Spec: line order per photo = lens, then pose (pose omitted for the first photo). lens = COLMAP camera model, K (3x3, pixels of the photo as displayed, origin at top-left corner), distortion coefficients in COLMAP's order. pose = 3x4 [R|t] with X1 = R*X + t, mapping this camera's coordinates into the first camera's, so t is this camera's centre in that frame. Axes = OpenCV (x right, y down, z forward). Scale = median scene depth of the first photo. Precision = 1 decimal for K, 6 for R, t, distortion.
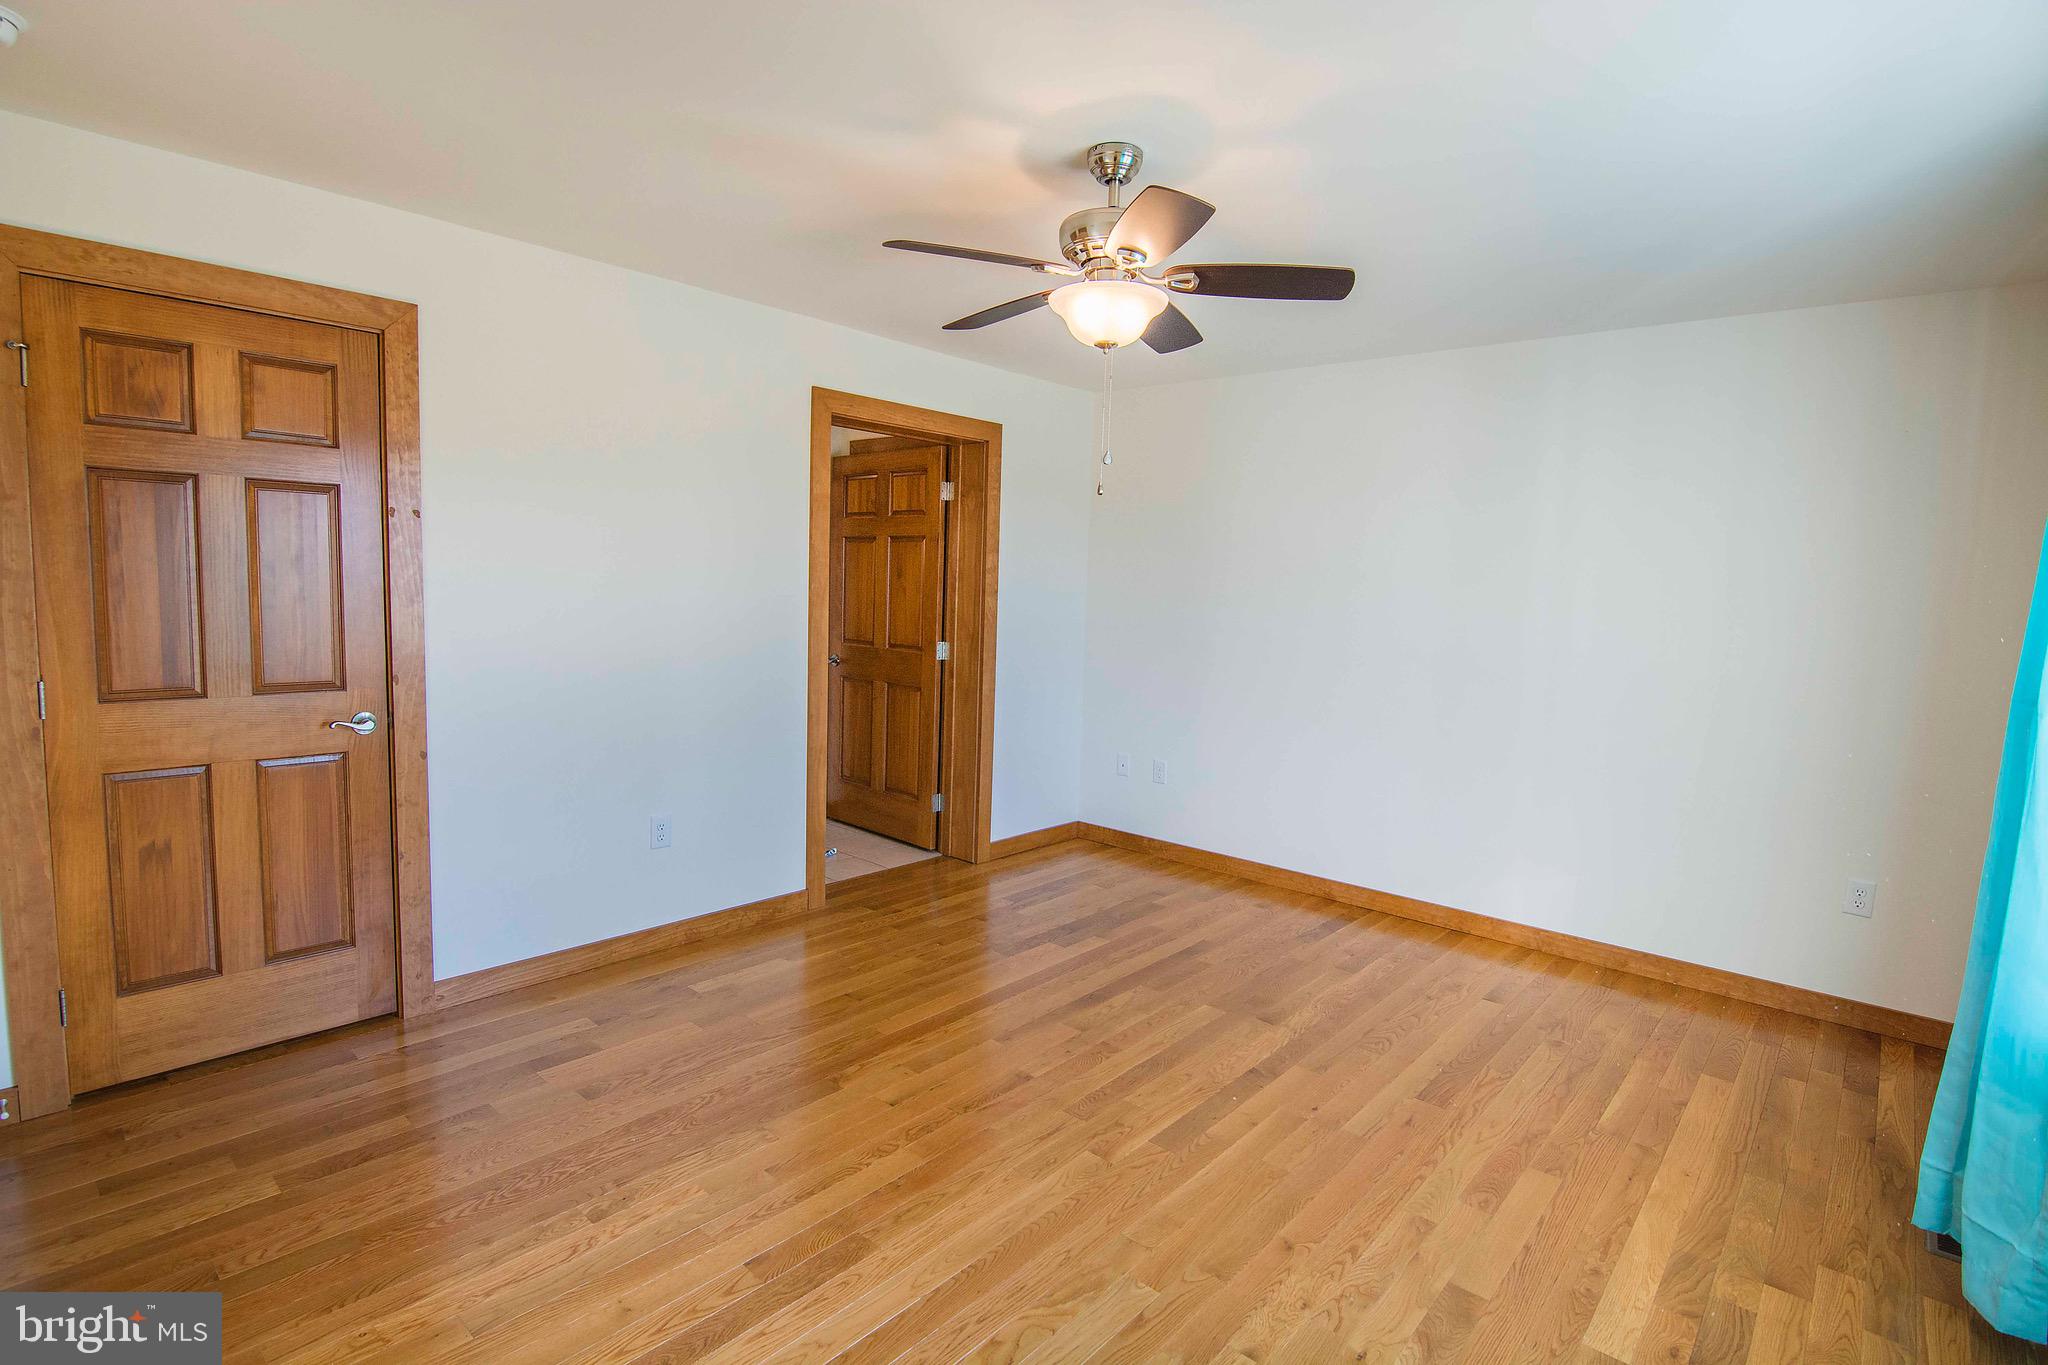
lens RADIAL K [[996.2, 0, 1014.8], [0, 996.2, 677.6], [0, 0, 1]] dist [-0.000882, -0.015283]
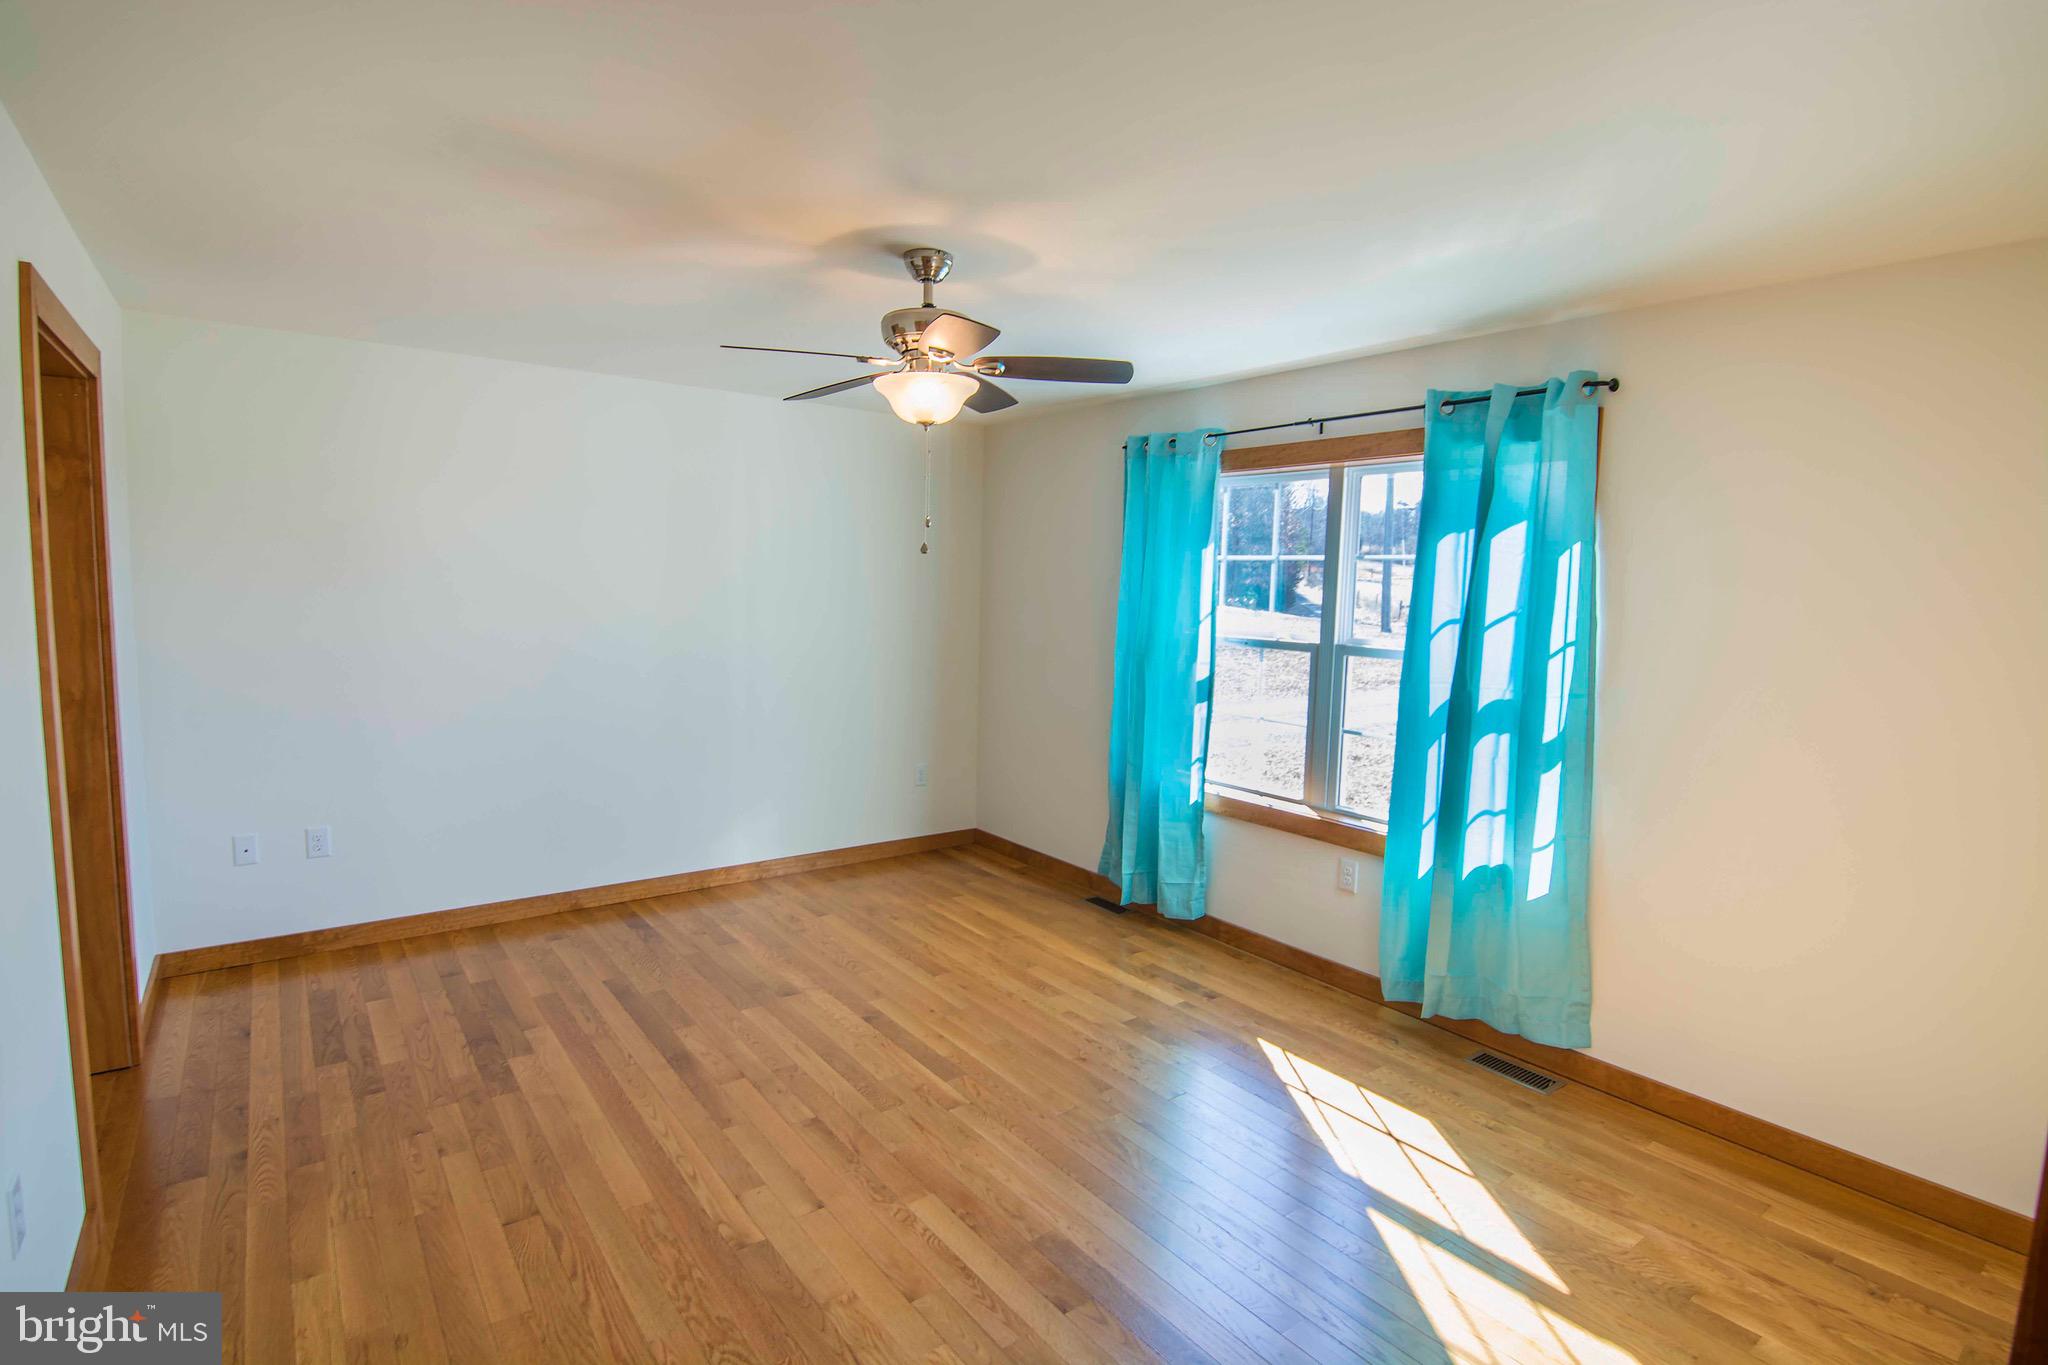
lens RADIAL K [[996.2, 0, 1014.8], [0, 996.2, 677.6], [0, 0, 1]] dist [-0.000882, -0.015283]
pose [[0.194601, -0.124471, 0.972953, -0.756889], [0.076008, 0.990847, 0.111558, -0.120665], [-0.977933, 0.052243, 0.202280, 0.499717]]
